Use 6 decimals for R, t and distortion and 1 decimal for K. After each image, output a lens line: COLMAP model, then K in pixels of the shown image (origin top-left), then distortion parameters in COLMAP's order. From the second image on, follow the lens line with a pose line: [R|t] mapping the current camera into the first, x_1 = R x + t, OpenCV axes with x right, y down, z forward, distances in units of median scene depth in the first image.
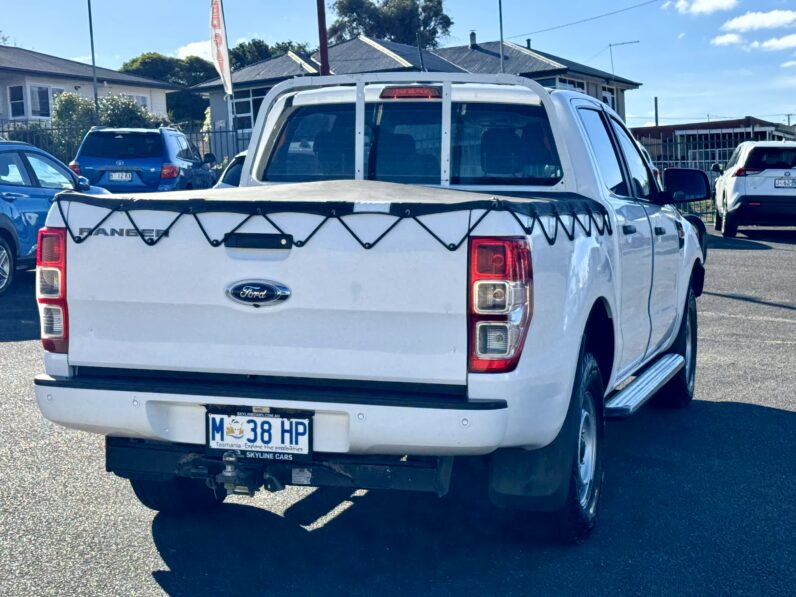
lens RADIAL K [[1489.7, 0, 394.5], [0, 1489.7, 296.1], [0, 0, 1]] dist [0.145371, 0.000000]
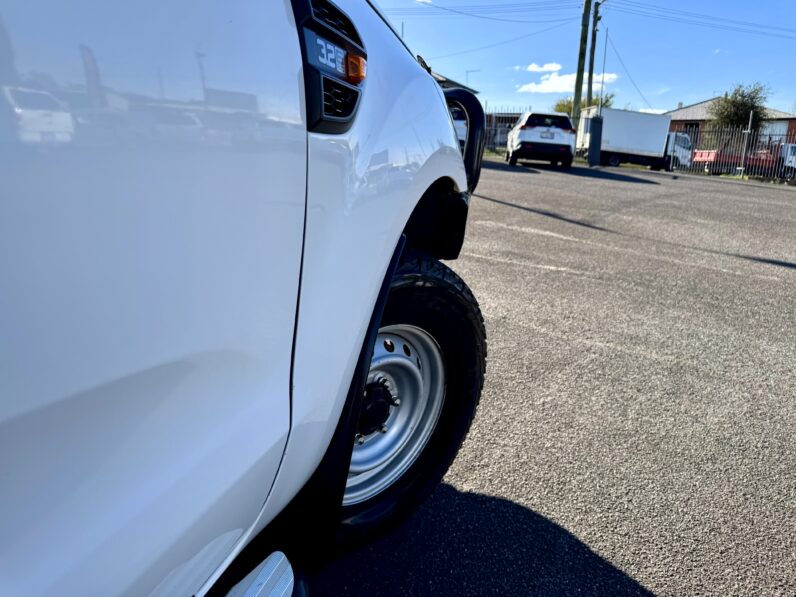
lens RADIAL K [[566.8, 0, 399.5], [0, 566.8, 301.0], [0, 0, 1]] dist [0.018834, -0.025425]
pose [[0.997487, 0.055969, 0.043442, 0.332022], [-0.063632, 0.977331, 0.201928, -0.041740], [-0.031155, -0.204185, 0.978437, 1.502804]]
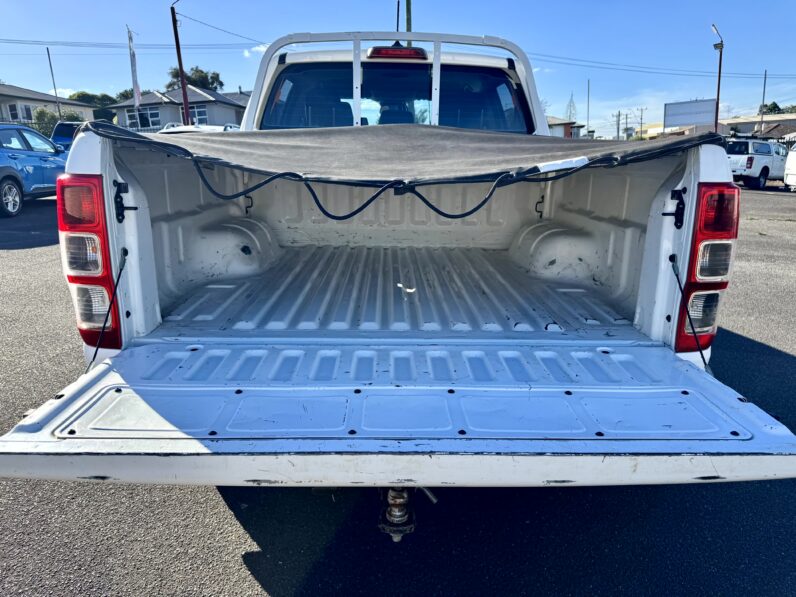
lens RADIAL K [[566.8, 0, 399.7], [0, 566.8, 299.8], [0, 0, 1]] dist [0.018834, -0.025425]
pose [[0.945738, -0.074831, 0.316195, -0.178115], [0.019381, 0.984379, 0.174995, -0.032618], [-0.324350, -0.159371, 0.932415, 0.711268]]
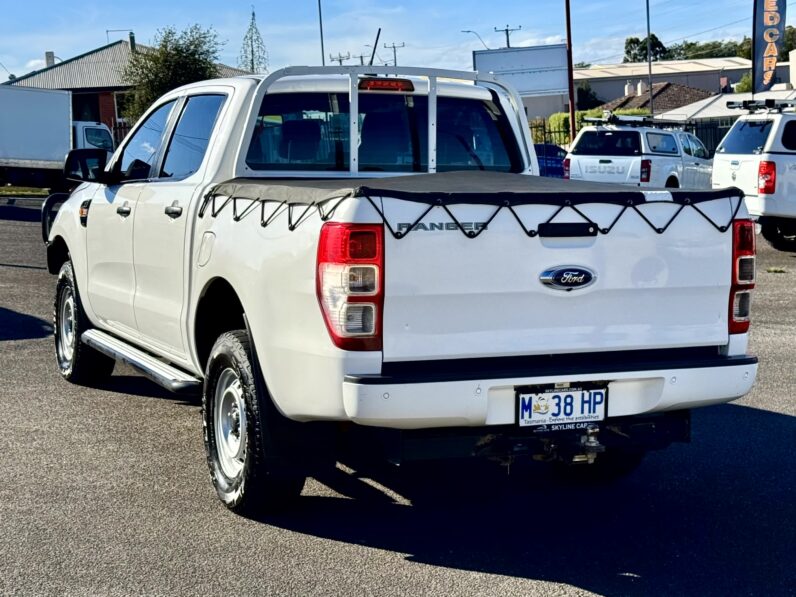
lens RADIAL K [[1489.7, 0, 398.3], [0, 1489.7, 297.3], [0, 0, 1]] dist [0.145371, 0.000000]
pose [[0.748344, -0.063347, 0.660279, -0.874302], [0.048851, 0.997989, 0.040380, -0.036742], [-0.661509, 0.002037, 0.749934, 0.258316]]
